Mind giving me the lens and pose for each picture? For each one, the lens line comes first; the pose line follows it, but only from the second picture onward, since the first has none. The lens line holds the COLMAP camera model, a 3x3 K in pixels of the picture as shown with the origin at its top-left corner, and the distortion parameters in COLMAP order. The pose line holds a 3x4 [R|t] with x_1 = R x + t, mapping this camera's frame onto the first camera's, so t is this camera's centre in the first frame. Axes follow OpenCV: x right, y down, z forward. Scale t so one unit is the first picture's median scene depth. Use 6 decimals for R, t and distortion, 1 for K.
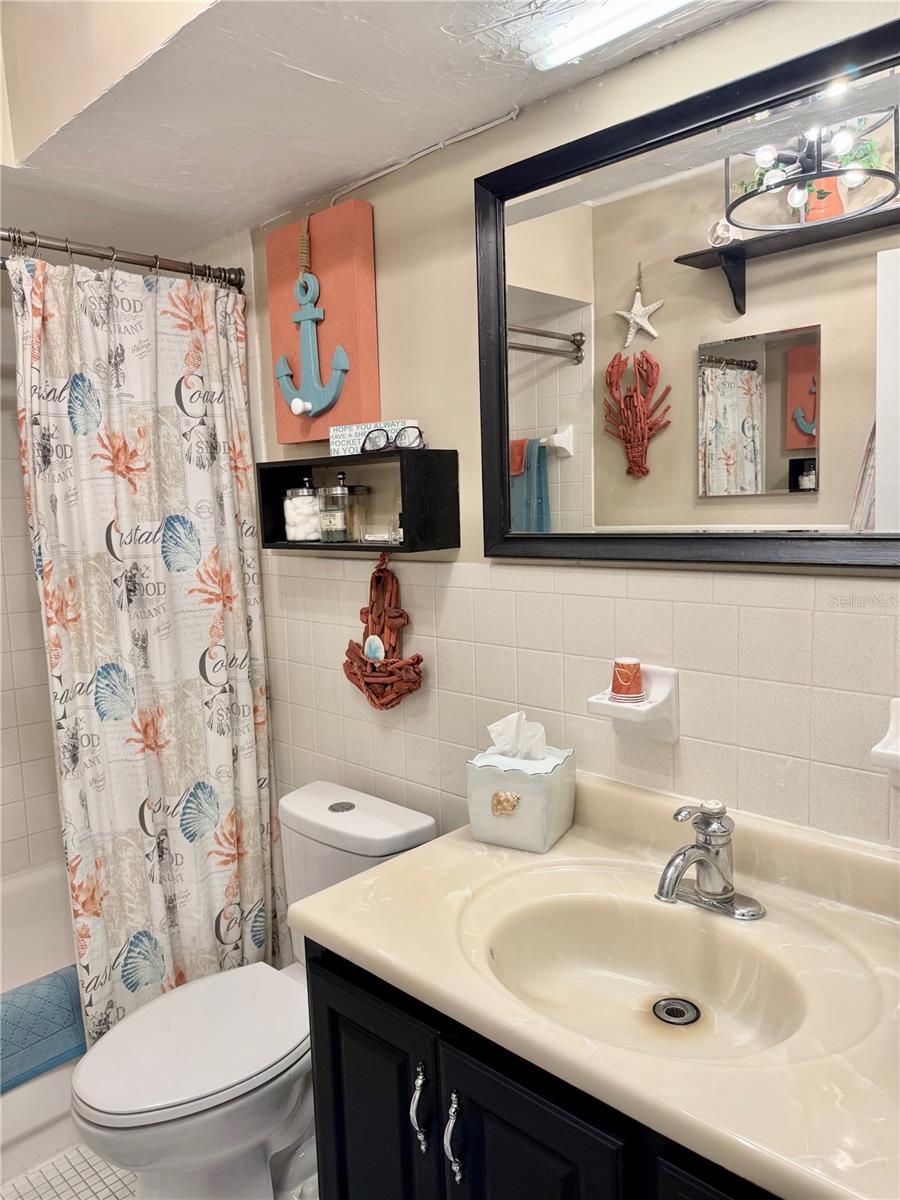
lens RADIAL K [[836.0, 0, 494.5], [0, 836.0, 612.3], [0, 0, 1]] dist [0.127875, -0.175940]
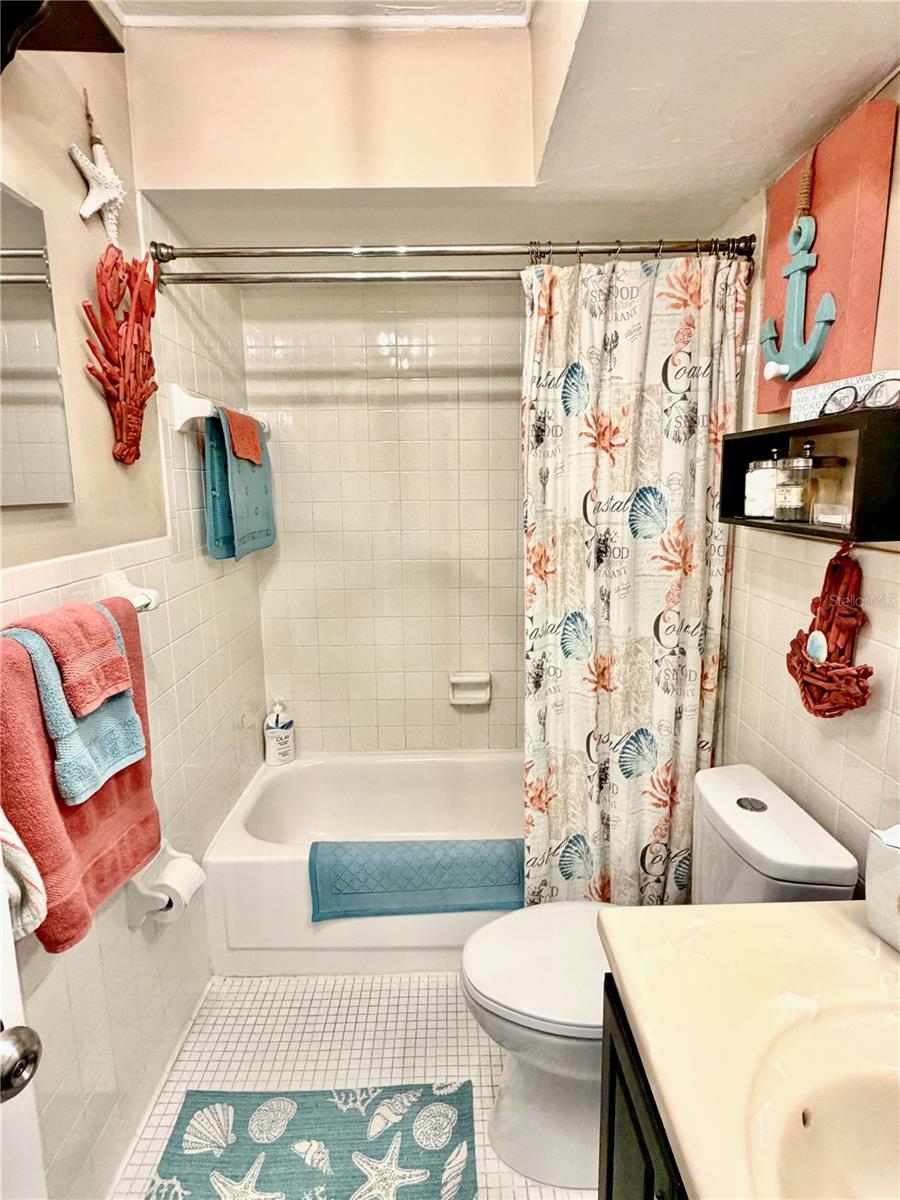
lens RADIAL K [[647.9, 0, 450.0], [0, 647.9, 600.0], [0, 0, 1]] dist [0.004255, -0.000009]
pose [[0.677671, 0.152738, -0.719328, 0.072106], [-0.103666, 0.988266, 0.112181, -0.038494], [0.728021, -0.001452, 0.685553, 0.251045]]
